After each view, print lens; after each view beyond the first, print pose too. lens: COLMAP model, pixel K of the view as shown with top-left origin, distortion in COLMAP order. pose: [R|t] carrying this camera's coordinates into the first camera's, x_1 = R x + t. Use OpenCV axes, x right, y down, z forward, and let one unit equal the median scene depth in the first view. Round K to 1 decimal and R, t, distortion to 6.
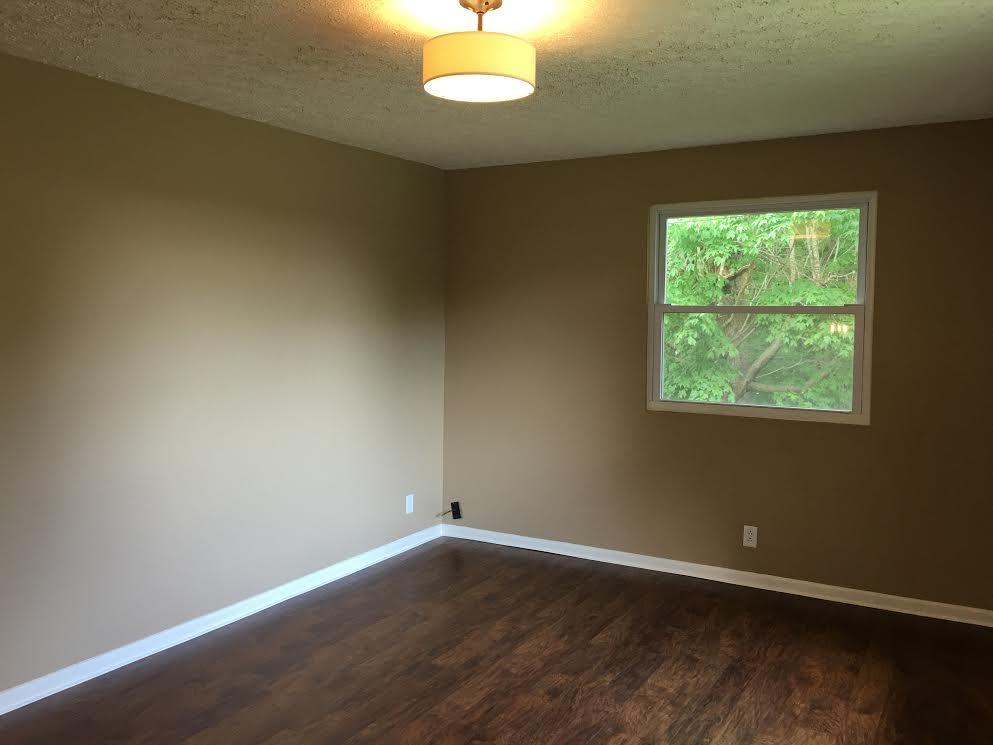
lens RADIAL K [[846.0, 0, 490.9], [0, 846.0, 368.4], [0, 0, 1]] dist [0.087044, -0.131507]
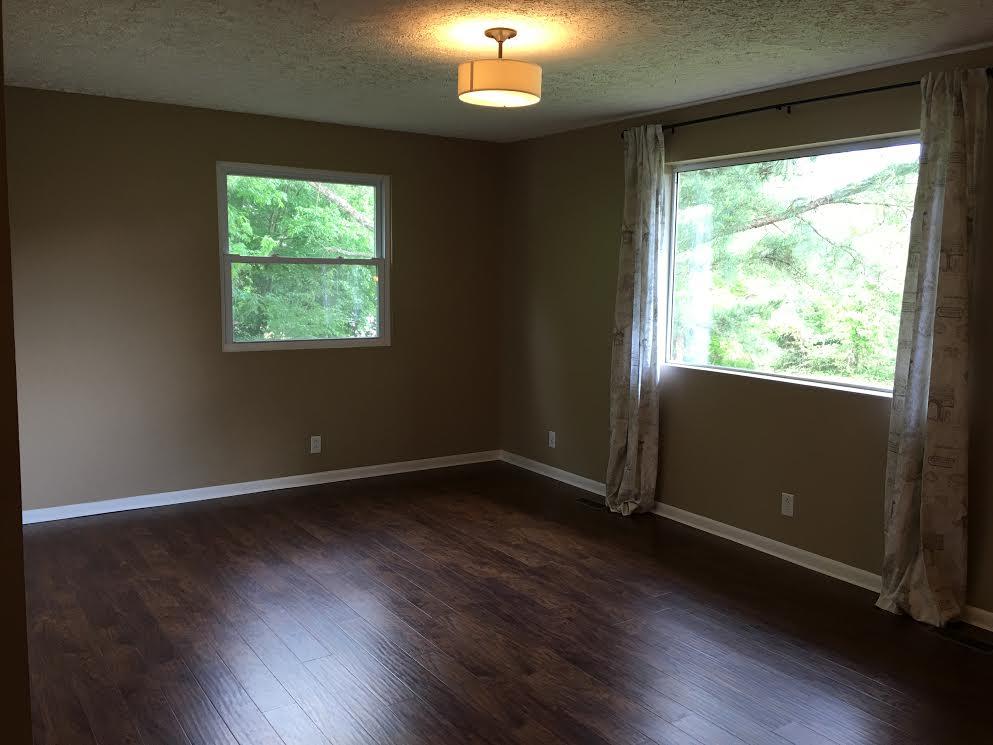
lens RADIAL K [[846.0, 0, 490.9], [0, 846.0, 368.4], [0, 0, 1]] dist [0.087044, -0.131507]
pose [[0.464270, -0.109392, 0.878912, -0.712028], [0.052449, 0.993998, 0.096010, -0.020135], [-0.884139, 0.001524, 0.467221, 0.212738]]
